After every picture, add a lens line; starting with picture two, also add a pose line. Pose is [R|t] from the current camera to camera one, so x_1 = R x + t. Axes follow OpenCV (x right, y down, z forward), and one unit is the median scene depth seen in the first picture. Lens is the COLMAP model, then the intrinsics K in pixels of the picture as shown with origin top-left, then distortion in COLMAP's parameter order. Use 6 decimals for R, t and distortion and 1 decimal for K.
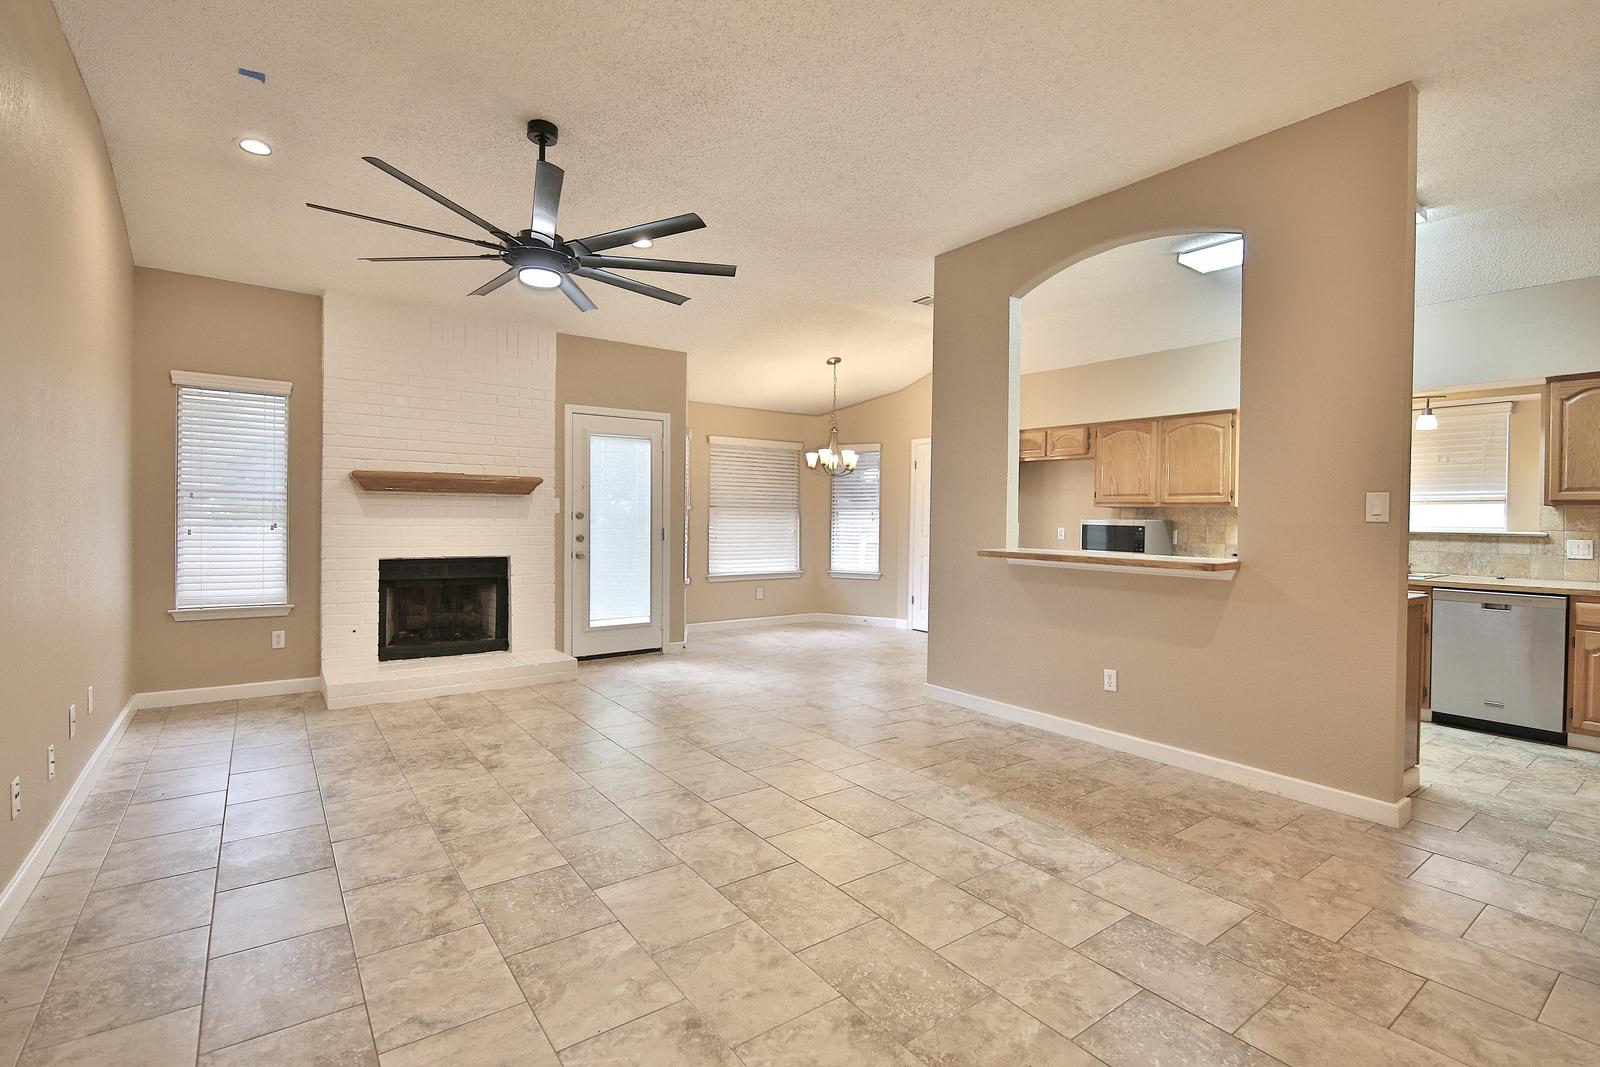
lens RADIAL K [[754.4, 0, 804.6], [0, 754.4, 523.5], [0, 0, 1]] dist [-0.020939, -0.000222]
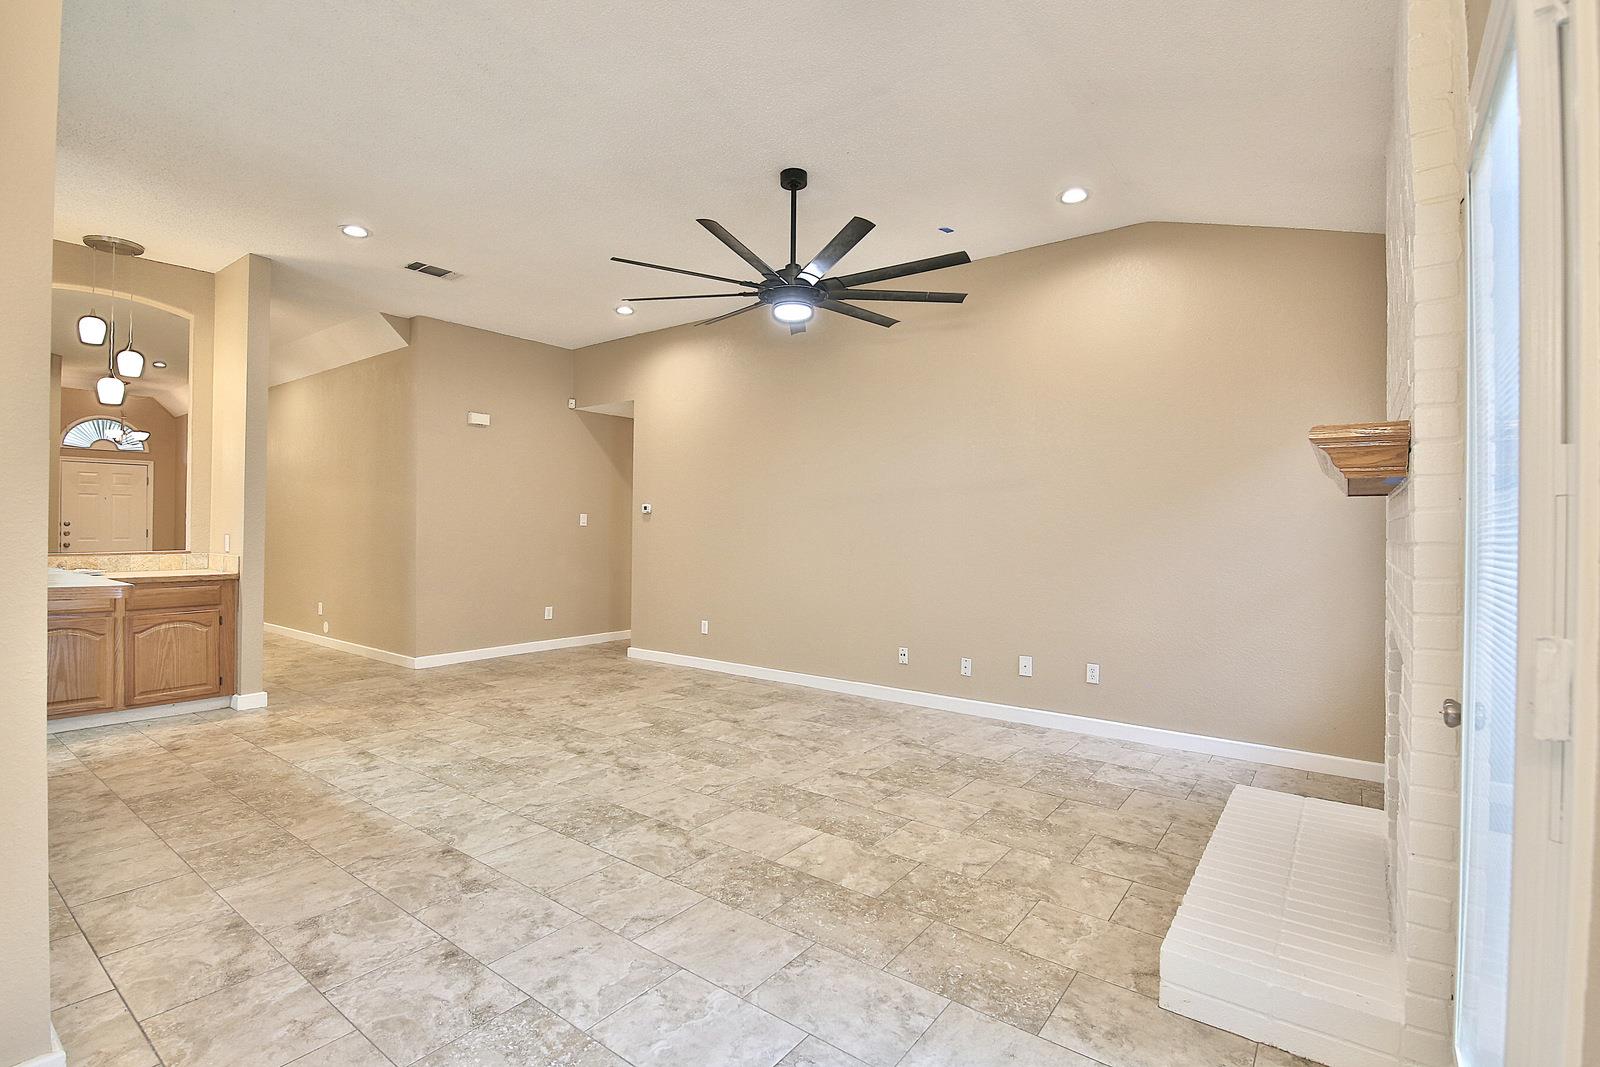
lens RADIAL K [[754.4, 0, 804.6], [0, 754.4, 523.5], [0, 0, 1]] dist [-0.020939, -0.000222]
pose [[-0.958549, -0.024177, -0.283899, -0.070145], [-0.024660, 0.999694, -0.001874, -0.018665], [0.283857, 0.005205, -0.958852, 2.154759]]
